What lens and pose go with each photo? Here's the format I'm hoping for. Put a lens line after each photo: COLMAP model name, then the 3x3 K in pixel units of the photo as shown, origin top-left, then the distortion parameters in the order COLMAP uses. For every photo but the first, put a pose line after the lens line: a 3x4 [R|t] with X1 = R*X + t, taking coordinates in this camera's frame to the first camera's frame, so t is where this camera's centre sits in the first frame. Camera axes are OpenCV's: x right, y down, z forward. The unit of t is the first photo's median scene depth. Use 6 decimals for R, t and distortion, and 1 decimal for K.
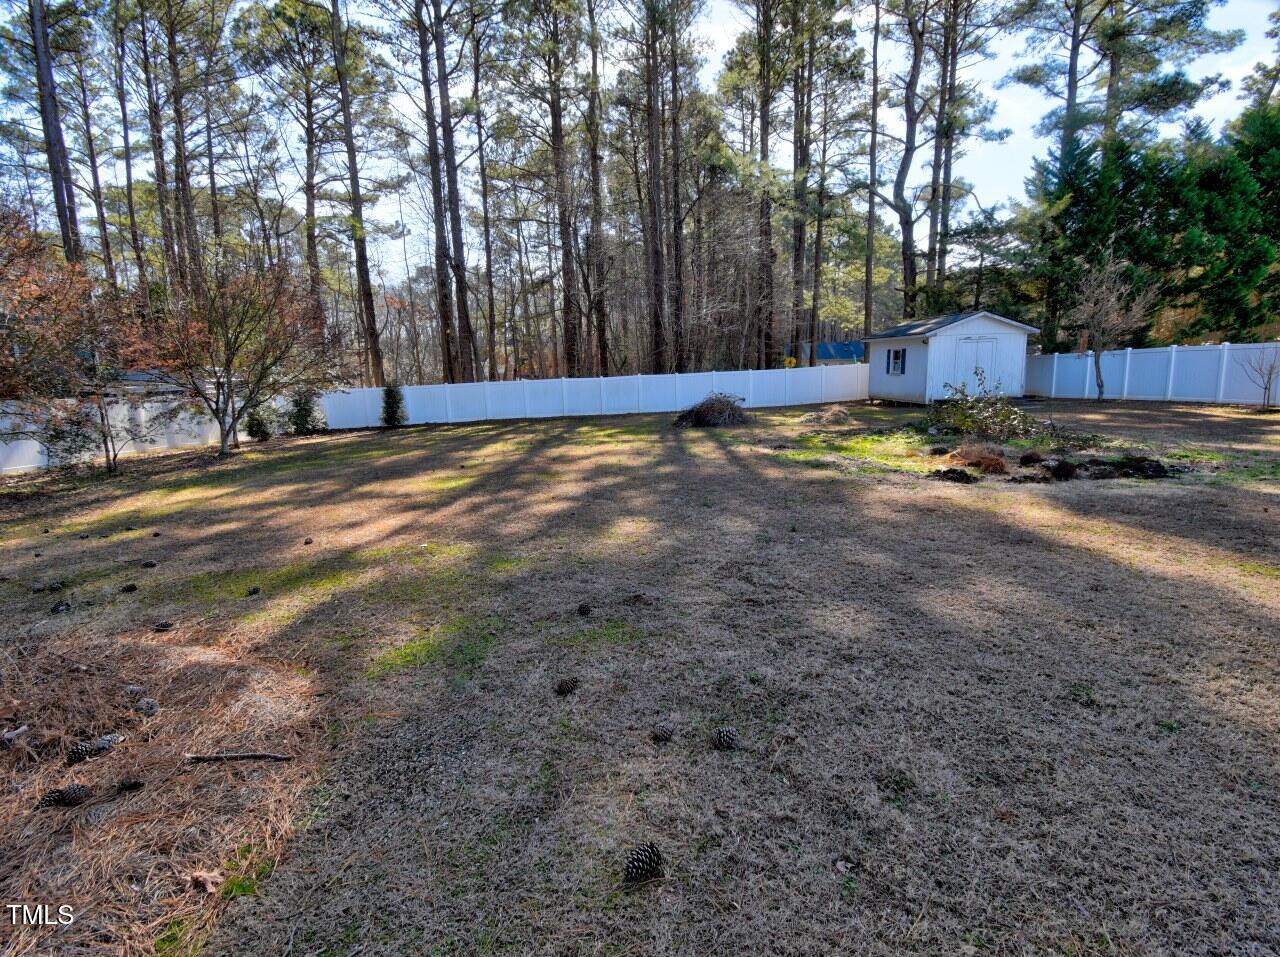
lens RADIAL K [[637.5, 0, 637.0], [0, 637.5, 482.3], [0, 0, 1]] dist [0.012691, -0.020892]
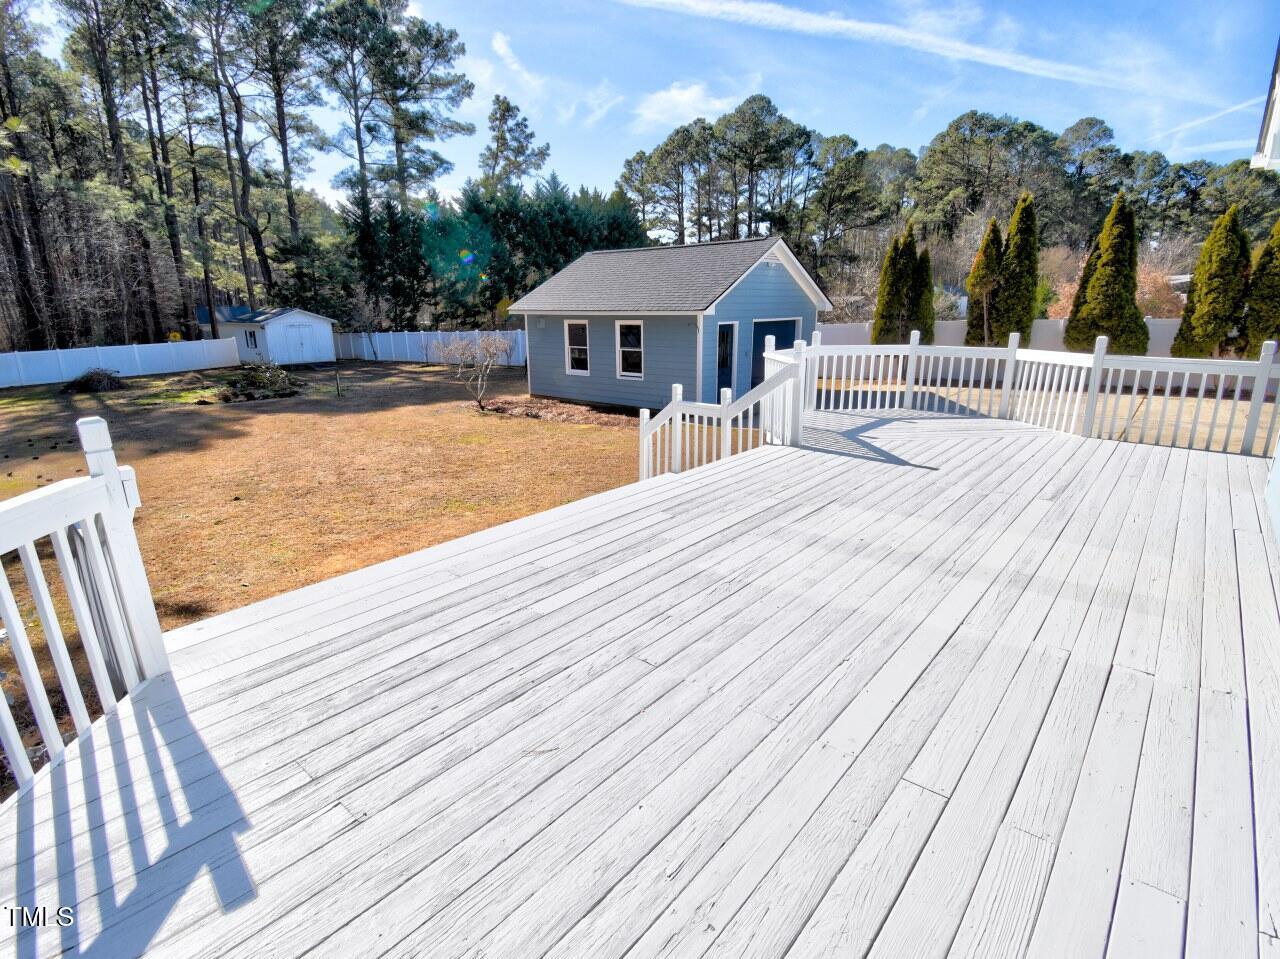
lens RADIAL K [[637.5, 0, 640.0], [0, 637.5, 485.2], [0, 0, 1]] dist [0.012691, -0.020892]
pose [[0.711315, -0.167645, 0.682588, -0.016271], [0.118172, 0.985839, 0.118980, 0.066242], [-0.692869, -0.003969, 0.721053, -0.614075]]
